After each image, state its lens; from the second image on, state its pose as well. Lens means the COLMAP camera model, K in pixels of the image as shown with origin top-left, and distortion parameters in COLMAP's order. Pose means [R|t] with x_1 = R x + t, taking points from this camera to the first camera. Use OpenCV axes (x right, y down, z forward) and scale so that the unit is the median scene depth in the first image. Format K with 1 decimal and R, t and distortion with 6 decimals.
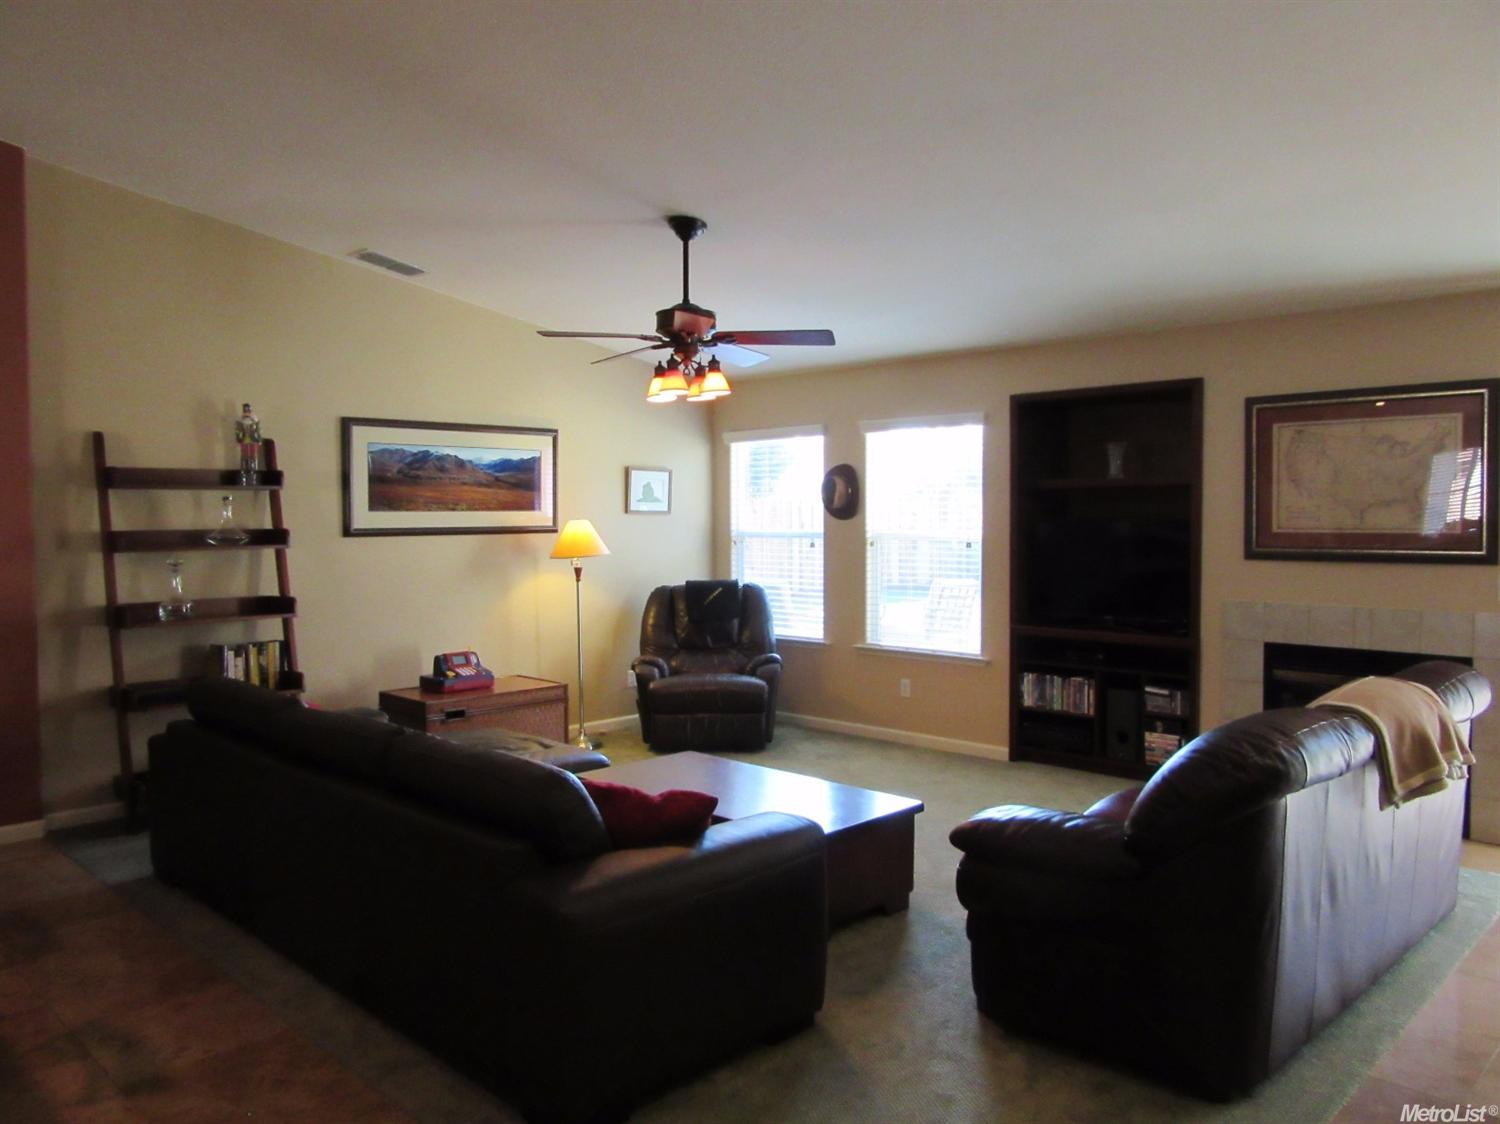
lens RADIAL K [[1118.0, 0, 762.0], [0, 1118.0, 564.2], [0, 0, 1]] dist [-0.042120, 0.026464]
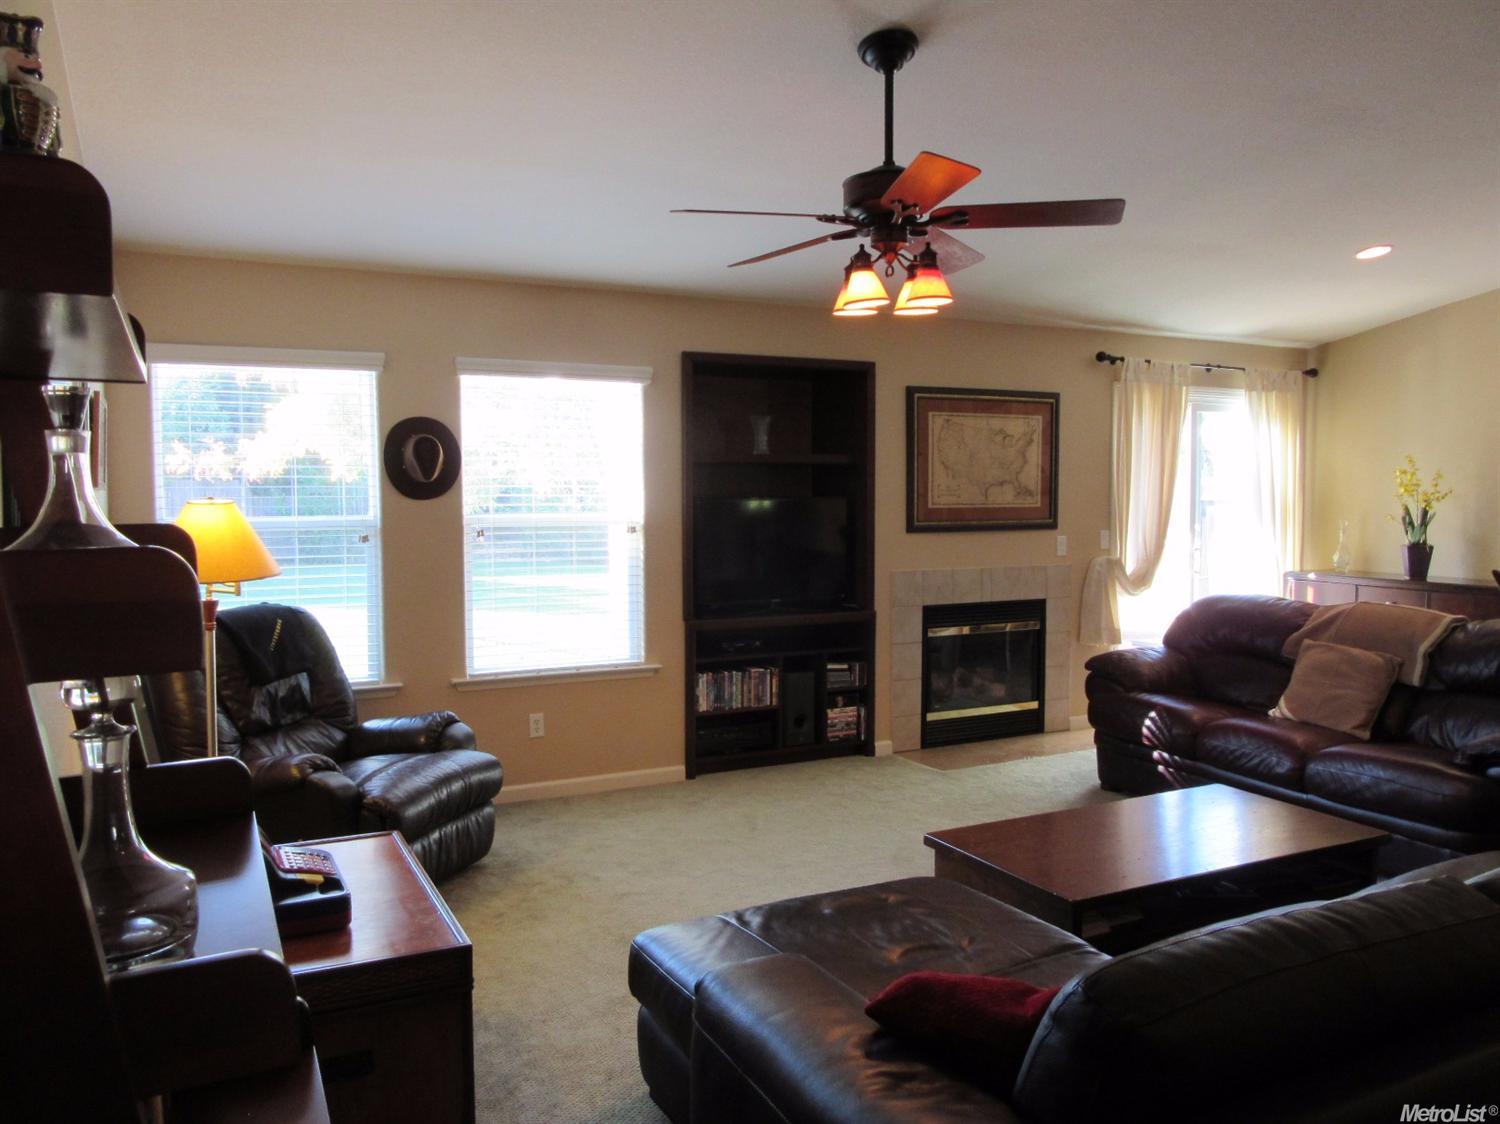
lens RADIAL K [[1118.0, 0, 757.9], [0, 1118.0, 558.1], [0, 0, 1]] dist [-0.042120, 0.026464]
pose [[0.322997, -0.053973, 0.944860, -0.591205], [0.041373, 0.998223, 0.042878, -0.029568], [-0.945495, 0.025243, 0.324656, 0.697996]]
